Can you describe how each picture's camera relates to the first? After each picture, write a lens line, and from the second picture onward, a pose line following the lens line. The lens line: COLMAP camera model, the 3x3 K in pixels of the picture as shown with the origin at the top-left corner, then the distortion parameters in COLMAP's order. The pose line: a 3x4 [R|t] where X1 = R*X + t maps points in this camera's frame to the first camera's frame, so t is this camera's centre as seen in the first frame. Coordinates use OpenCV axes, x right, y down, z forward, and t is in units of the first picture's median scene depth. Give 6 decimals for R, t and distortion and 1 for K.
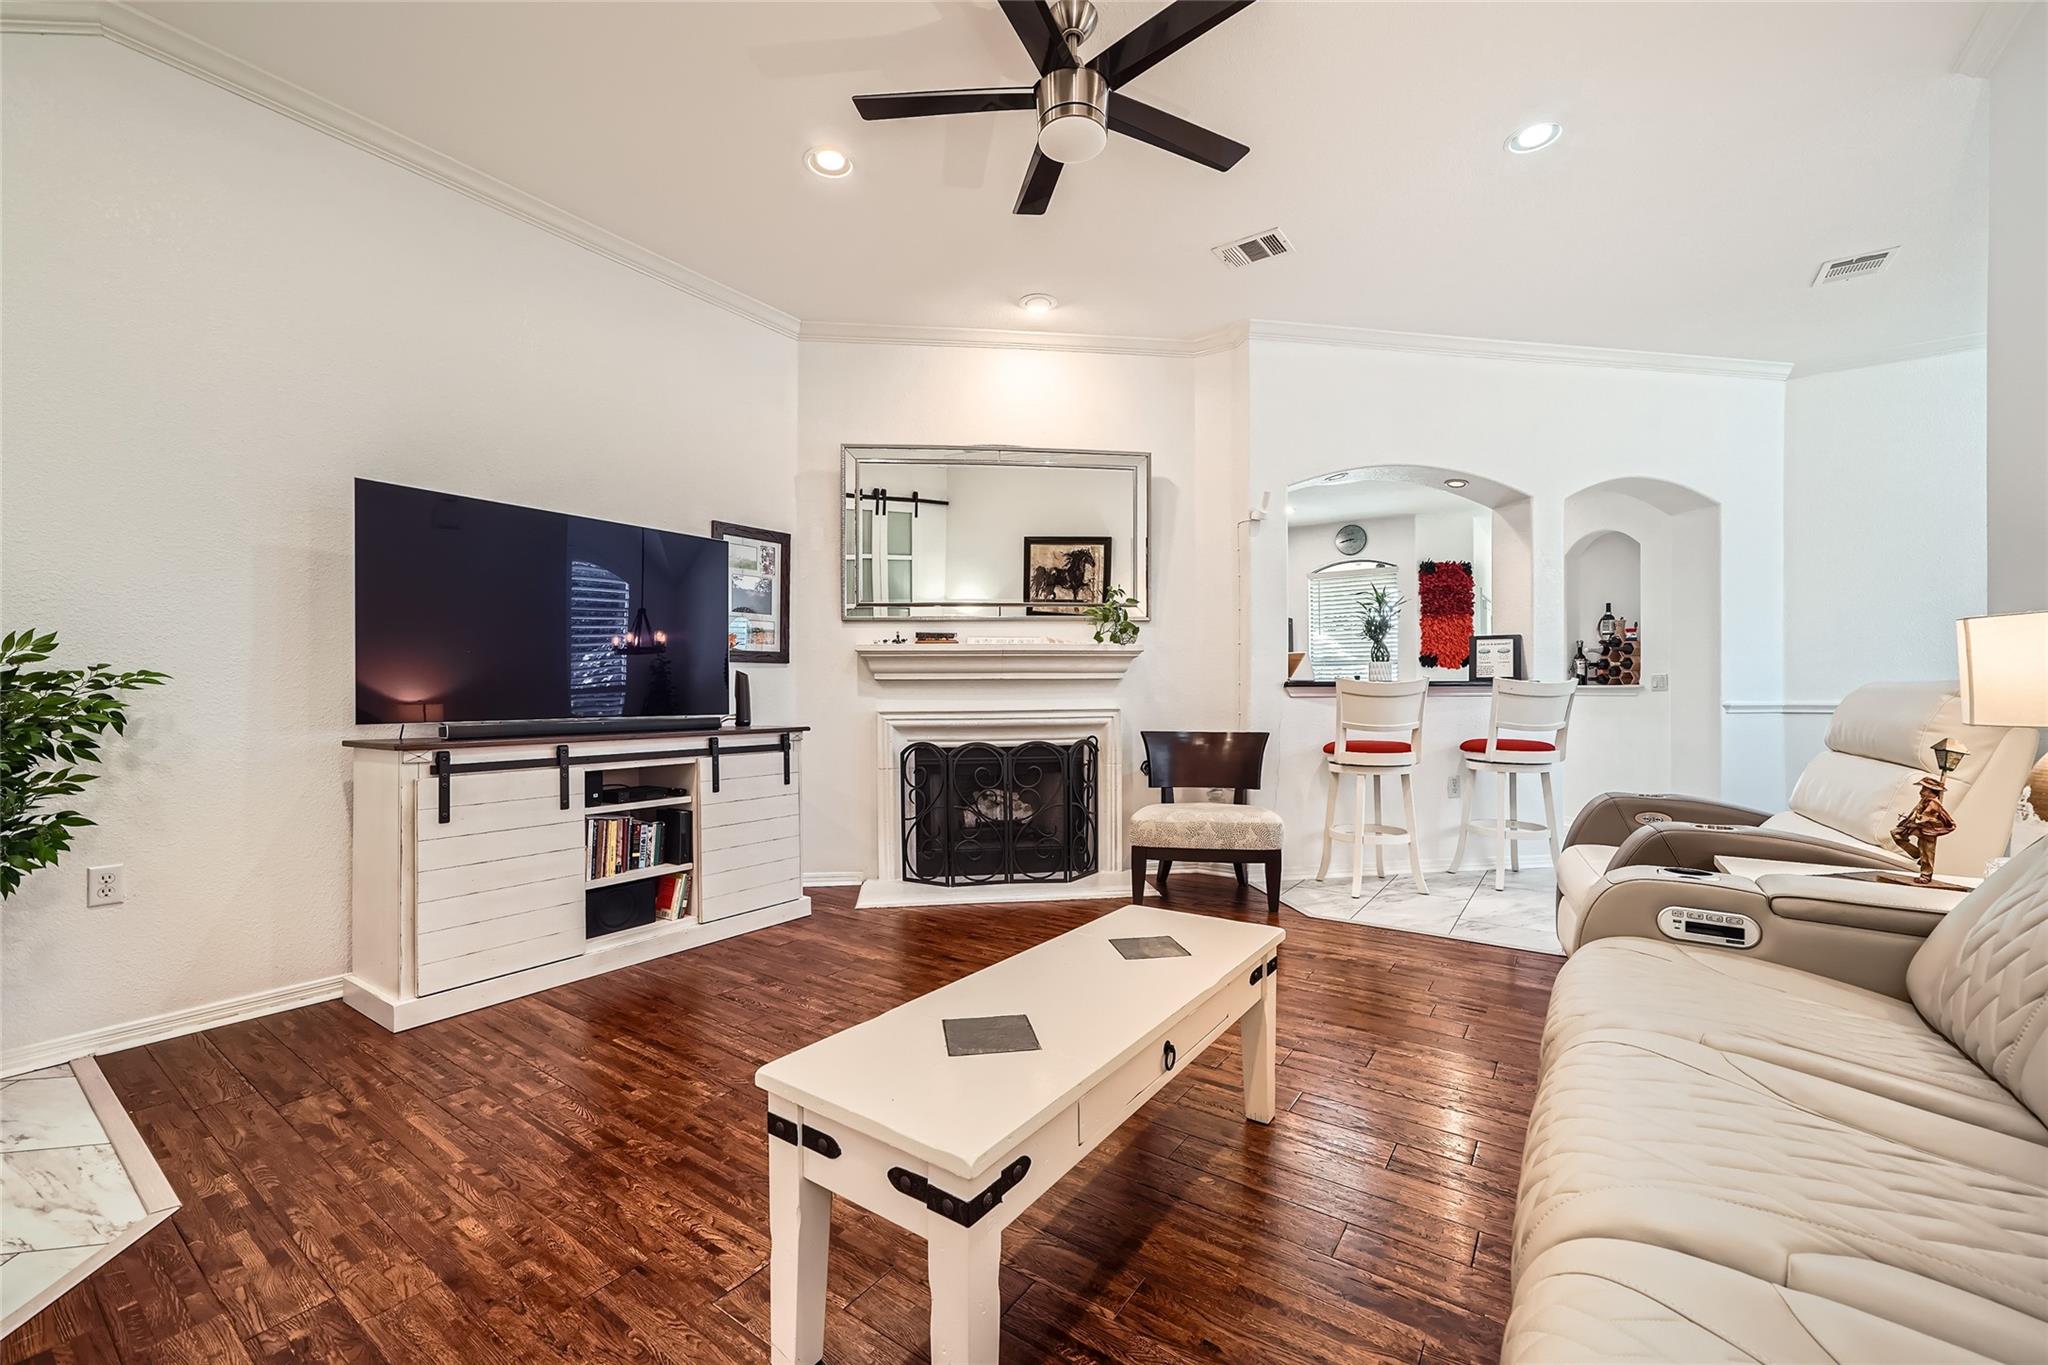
lens RADIAL K [[830.0, 0, 1011.4], [0, 830.0, 683.3], [0, 0, 1]] dist [-0.006226, 0.005933]
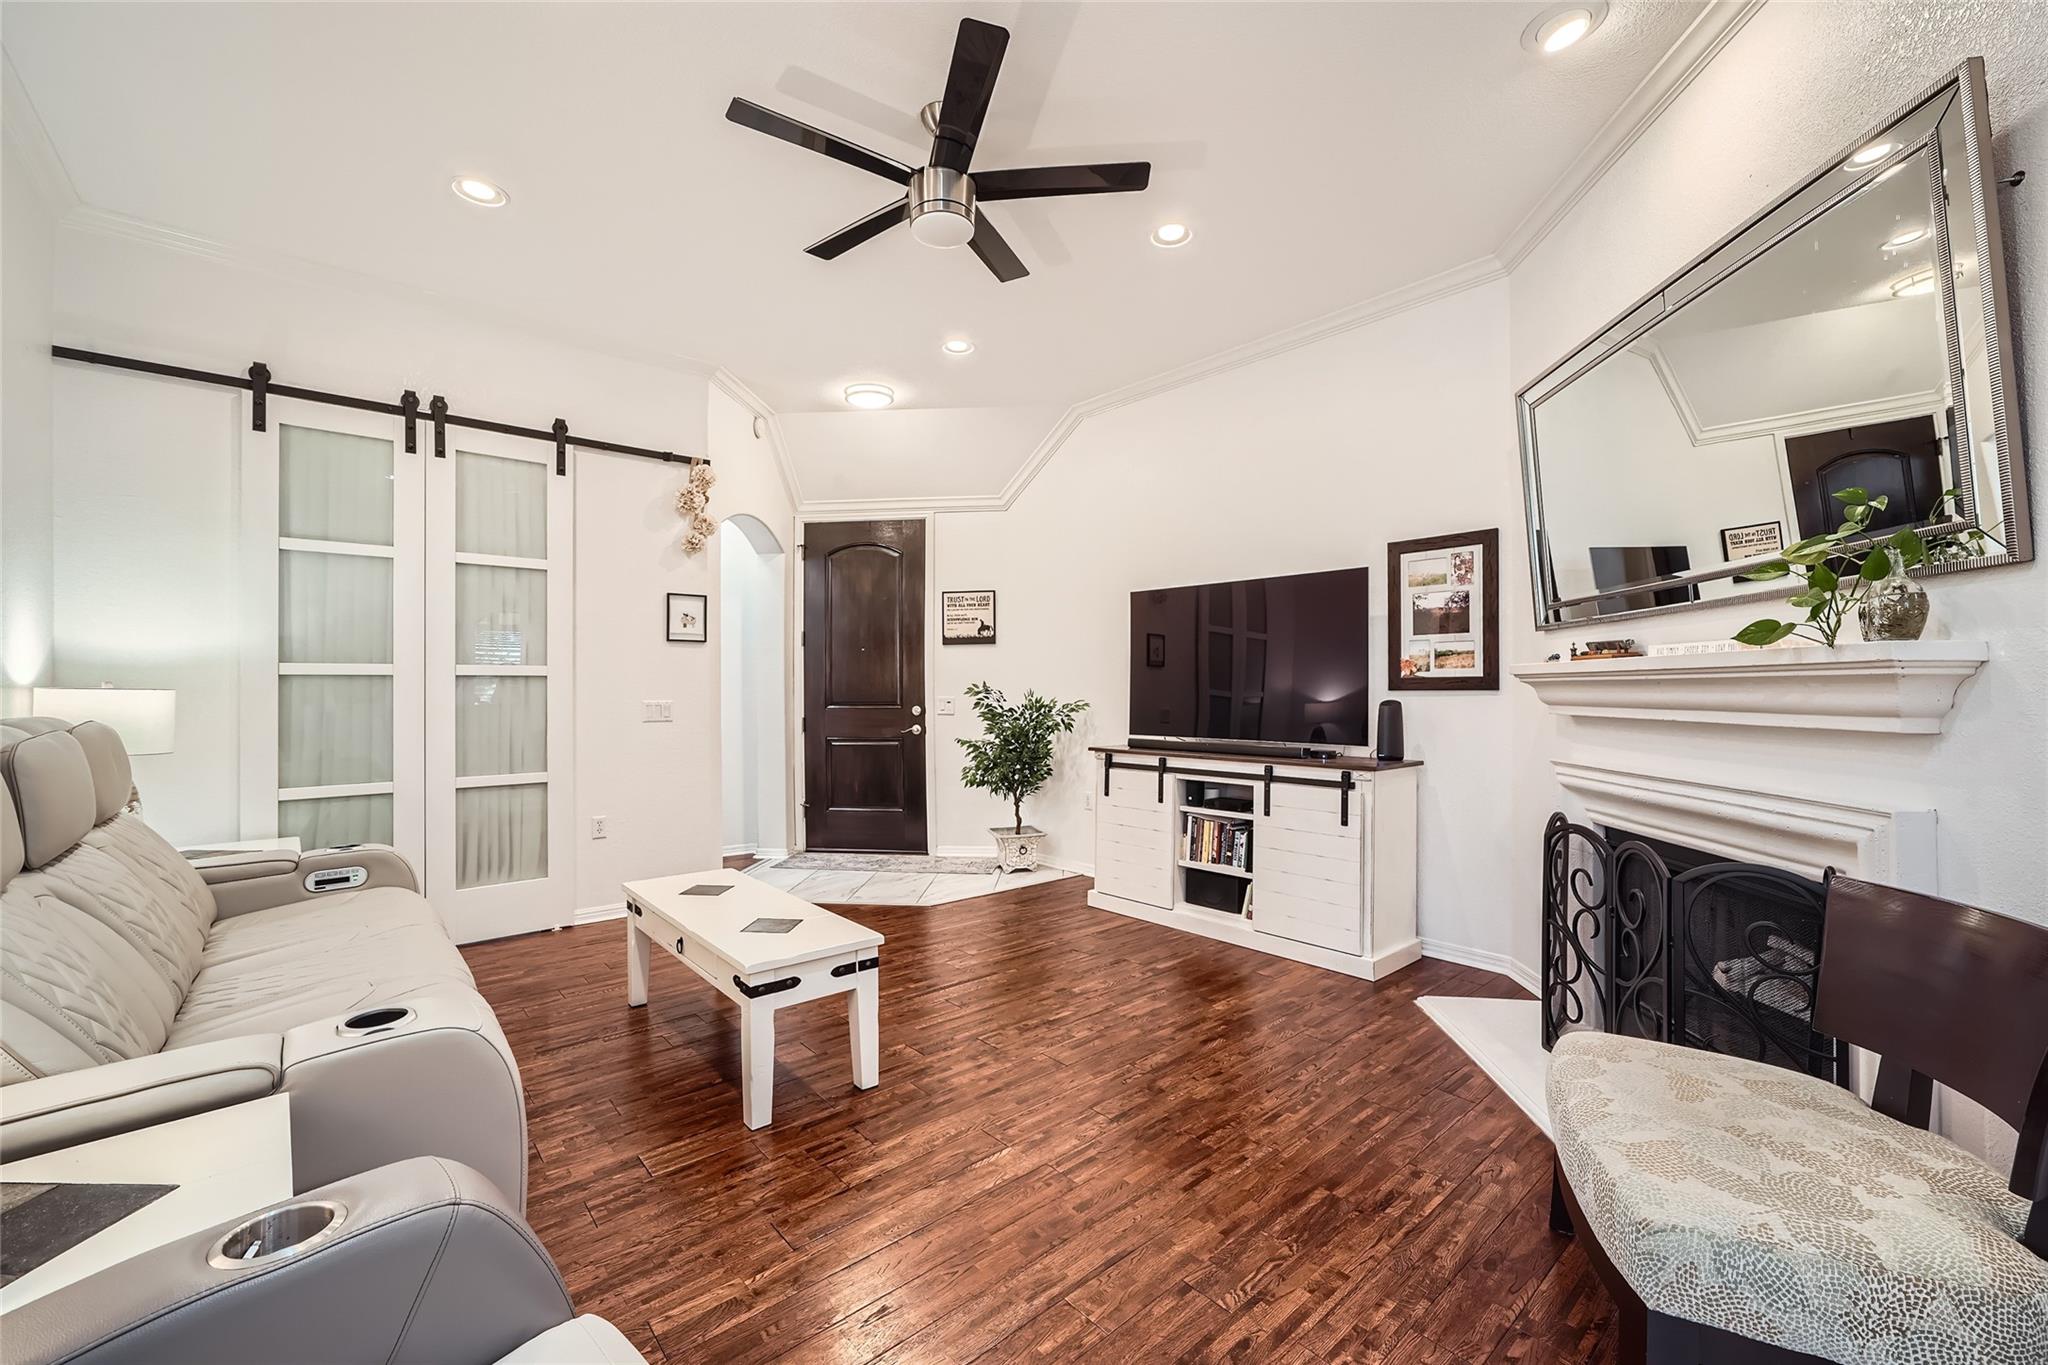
lens RADIAL K [[830.0, 0, 1025.5], [0, 830.0, 684.5], [0, 0, 1]] dist [-0.006226, 0.005933]
pose [[-0.207577, -0.000754, -0.978218, 0.629247], [0.012982, 0.999910, -0.003525, -0.033859], [0.978132, -0.013431, -0.207549, 0.746359]]
